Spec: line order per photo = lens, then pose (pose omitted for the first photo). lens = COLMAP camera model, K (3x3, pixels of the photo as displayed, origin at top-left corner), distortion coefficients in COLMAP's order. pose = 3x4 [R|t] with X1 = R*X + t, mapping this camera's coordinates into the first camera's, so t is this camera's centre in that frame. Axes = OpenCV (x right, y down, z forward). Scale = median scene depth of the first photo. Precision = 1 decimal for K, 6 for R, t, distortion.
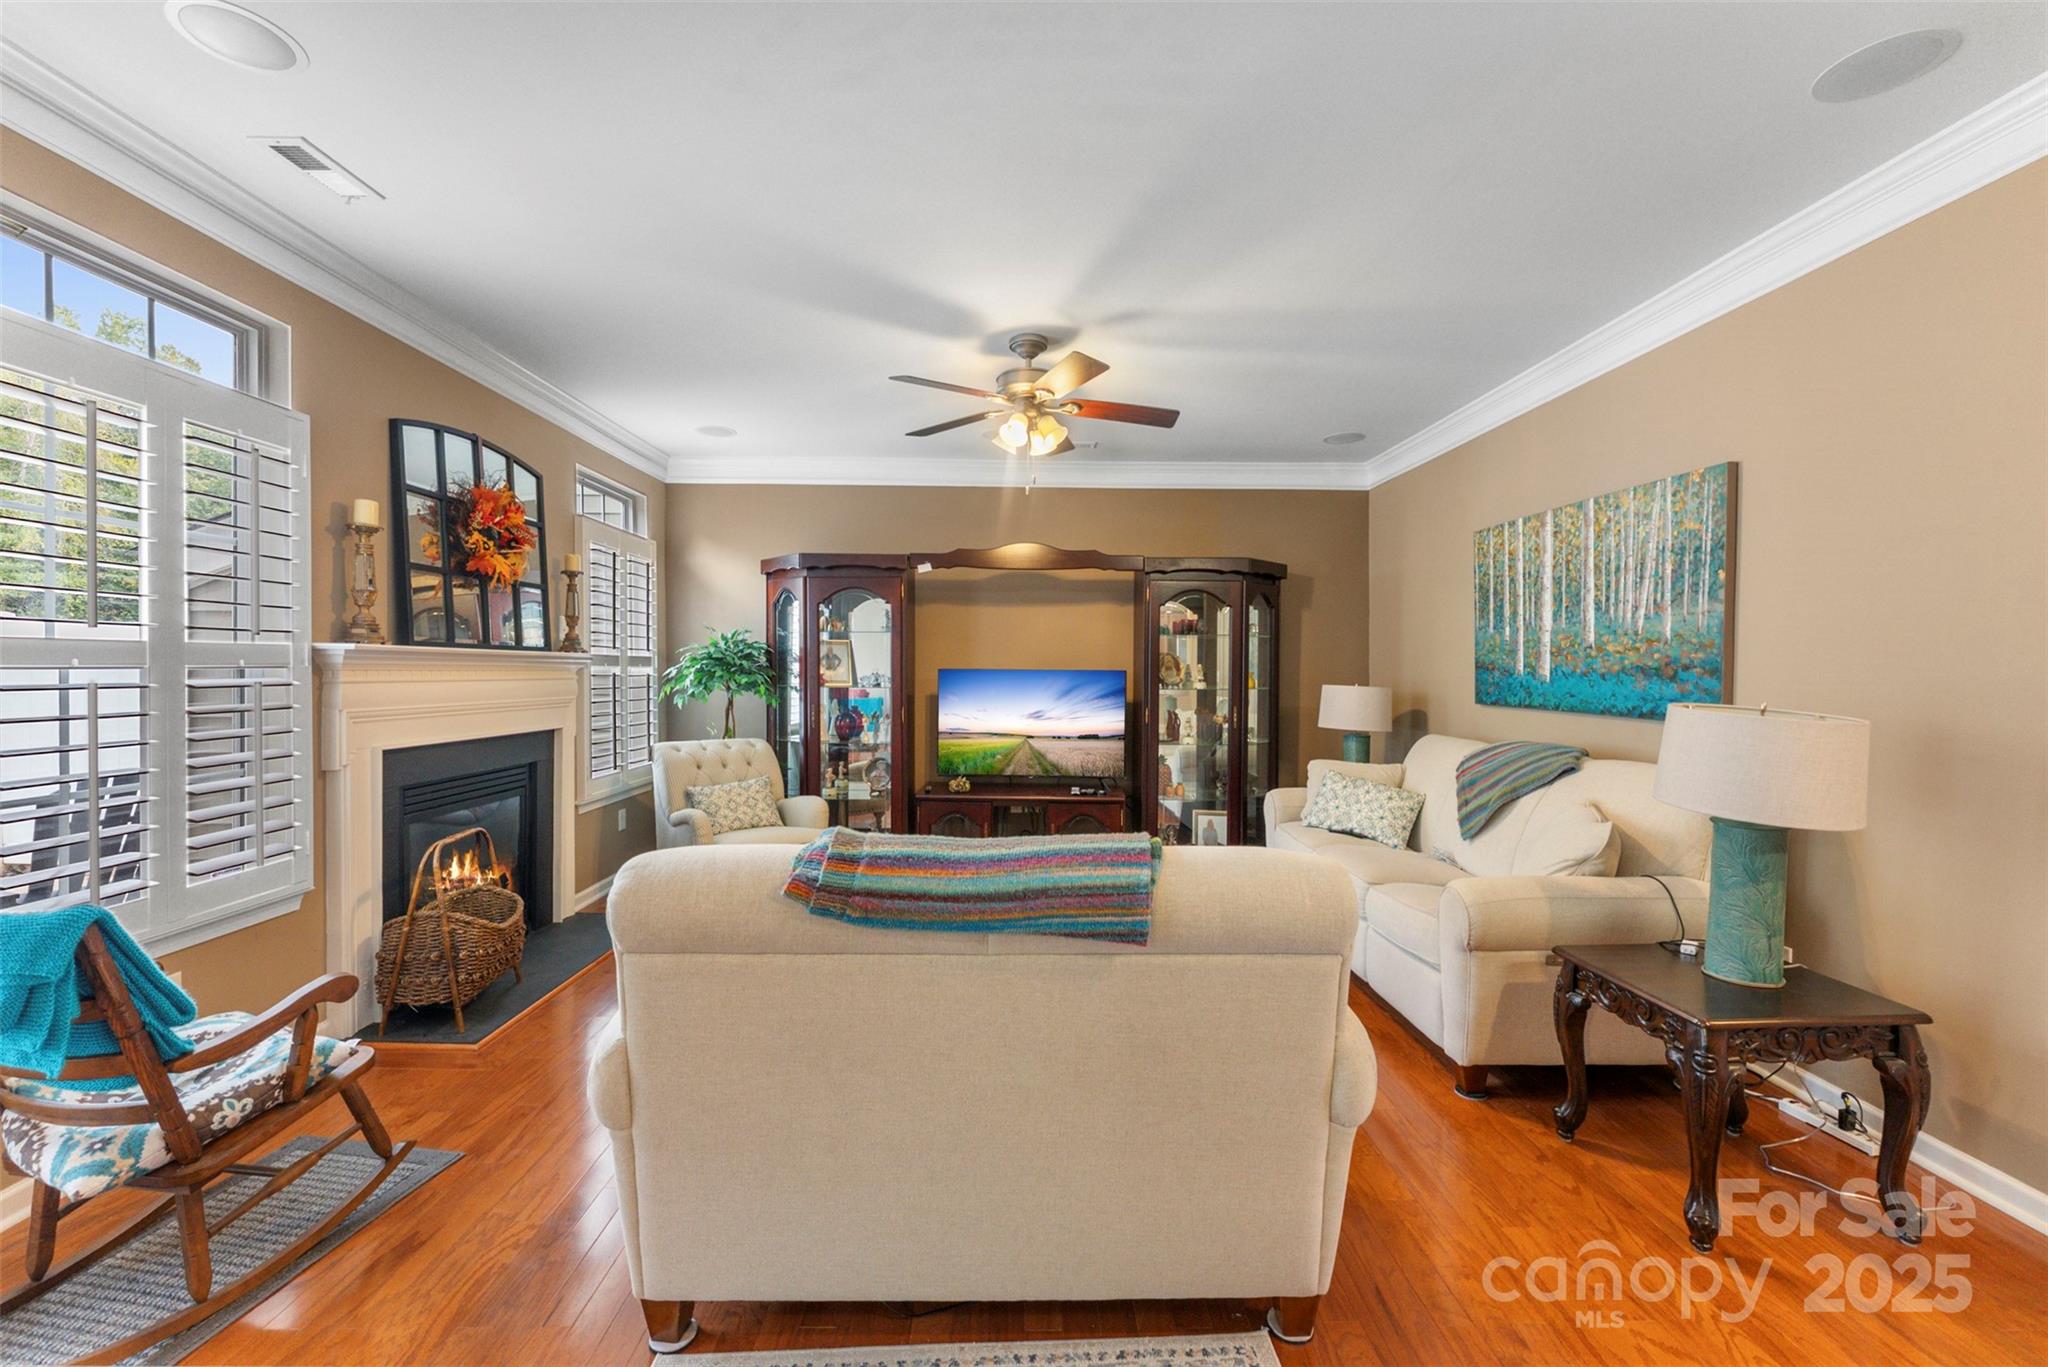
lens RADIAL K [[821.4, 0, 1015.3], [0, 821.4, 670.8], [0, 0, 1]] dist [-0.000760, -0.000171]
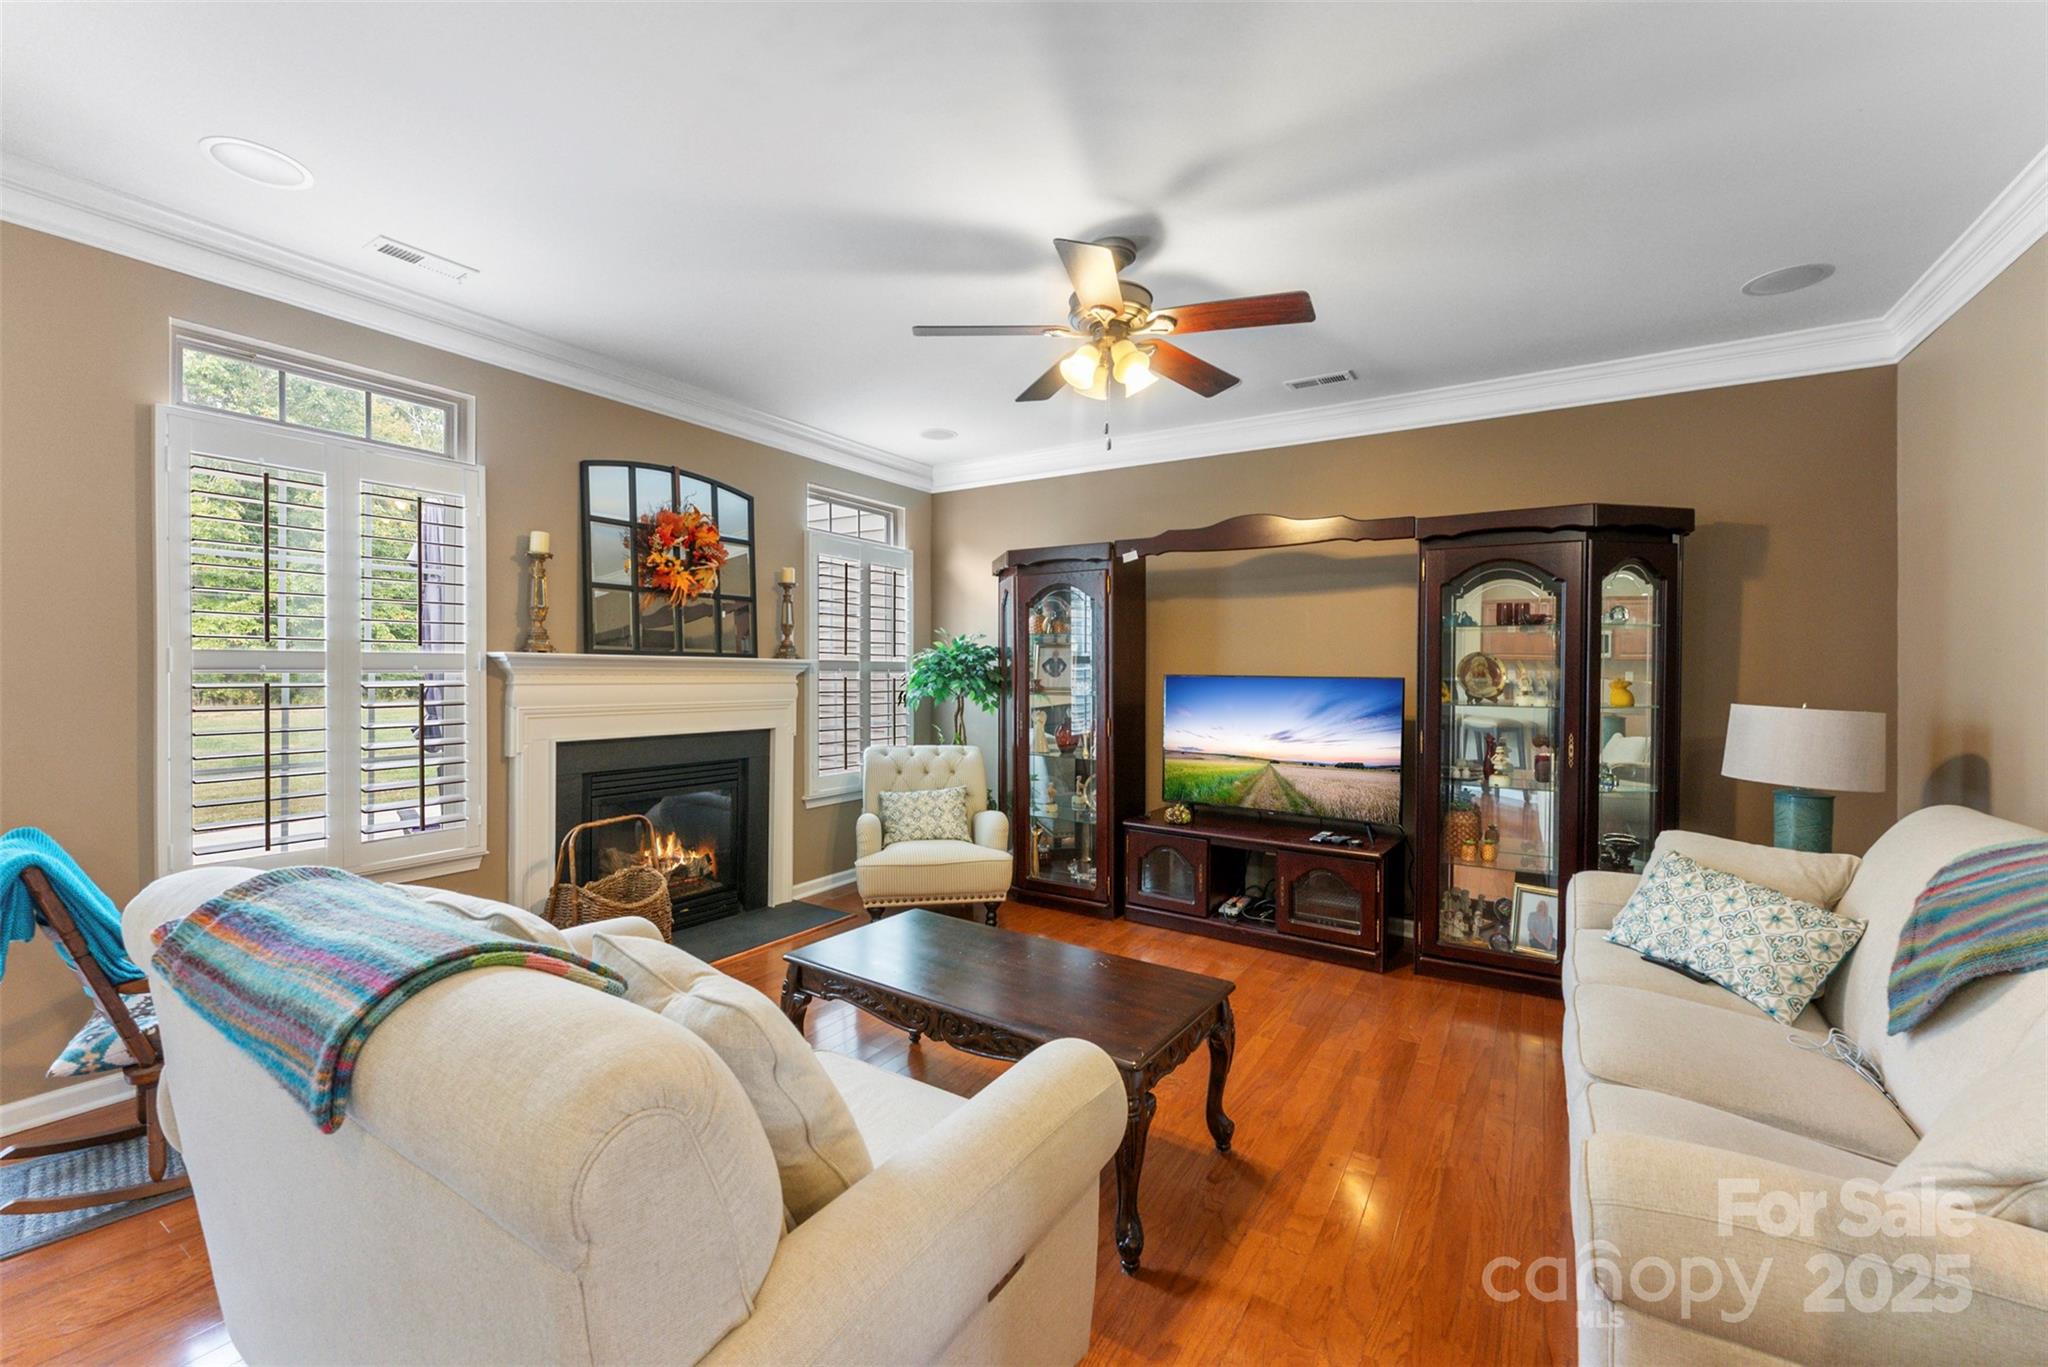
lens RADIAL K [[821.4, 0, 1024.3], [0, 821.4, 672.2], [0, 0, 1]] dist [-0.000760, -0.000171]
pose [[0.840959, 0.002059, -0.541095, 0.310406], [-0.004729, 0.999983, -0.003546, -0.001725], [0.541078, 0.005541, 0.840954, 0.261727]]
